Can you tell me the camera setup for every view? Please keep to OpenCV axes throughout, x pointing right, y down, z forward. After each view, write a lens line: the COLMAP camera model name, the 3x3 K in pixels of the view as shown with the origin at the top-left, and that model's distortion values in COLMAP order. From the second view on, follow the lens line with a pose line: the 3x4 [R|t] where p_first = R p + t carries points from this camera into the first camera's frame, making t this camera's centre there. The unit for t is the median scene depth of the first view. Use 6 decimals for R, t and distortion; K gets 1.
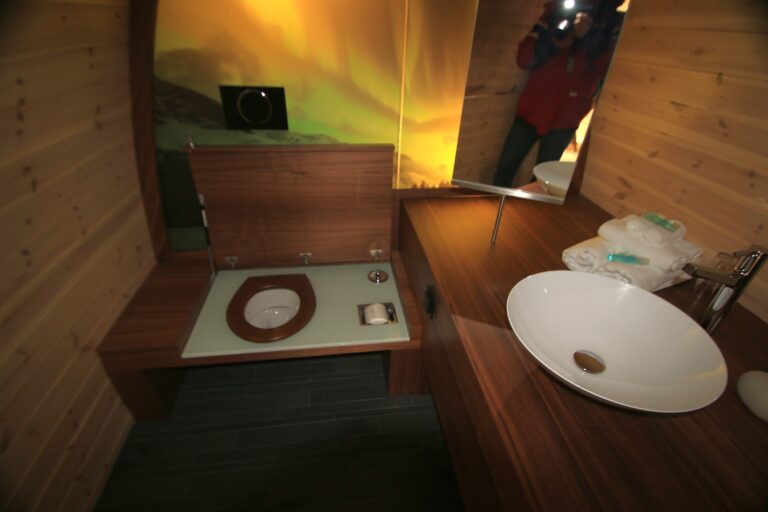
lens RADIAL K [[351.8, 0, 386.3], [0, 351.8, 268.1], [0, 0, 1]] dist [-0.002921, -0.003281]
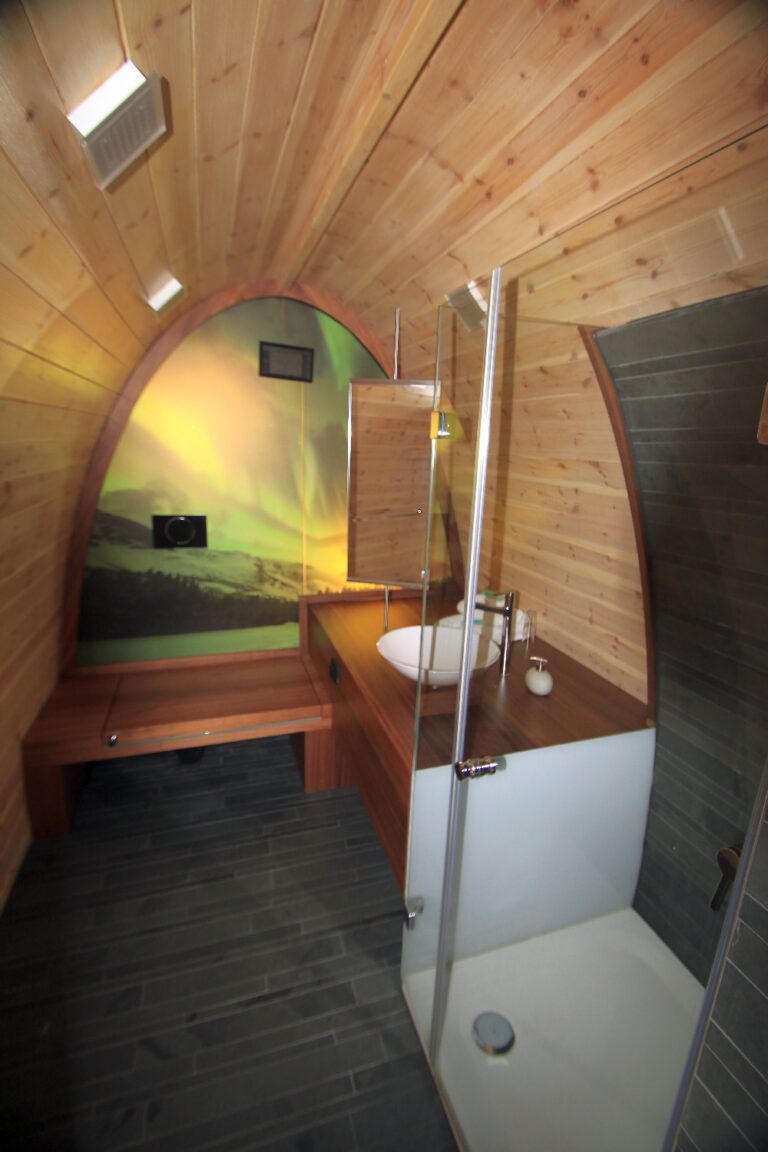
lens RADIAL K [[527.7, 0, 393.2], [0, 527.7, 572.8], [0, 0, 1]] dist [-0.002921, -0.003281]
pose [[0.981502, -0.042810, 0.186604, -0.001957], [0.105439, 0.934416, -0.340220, 0.365460], [-0.159801, 0.353602, 0.921645, -0.724488]]
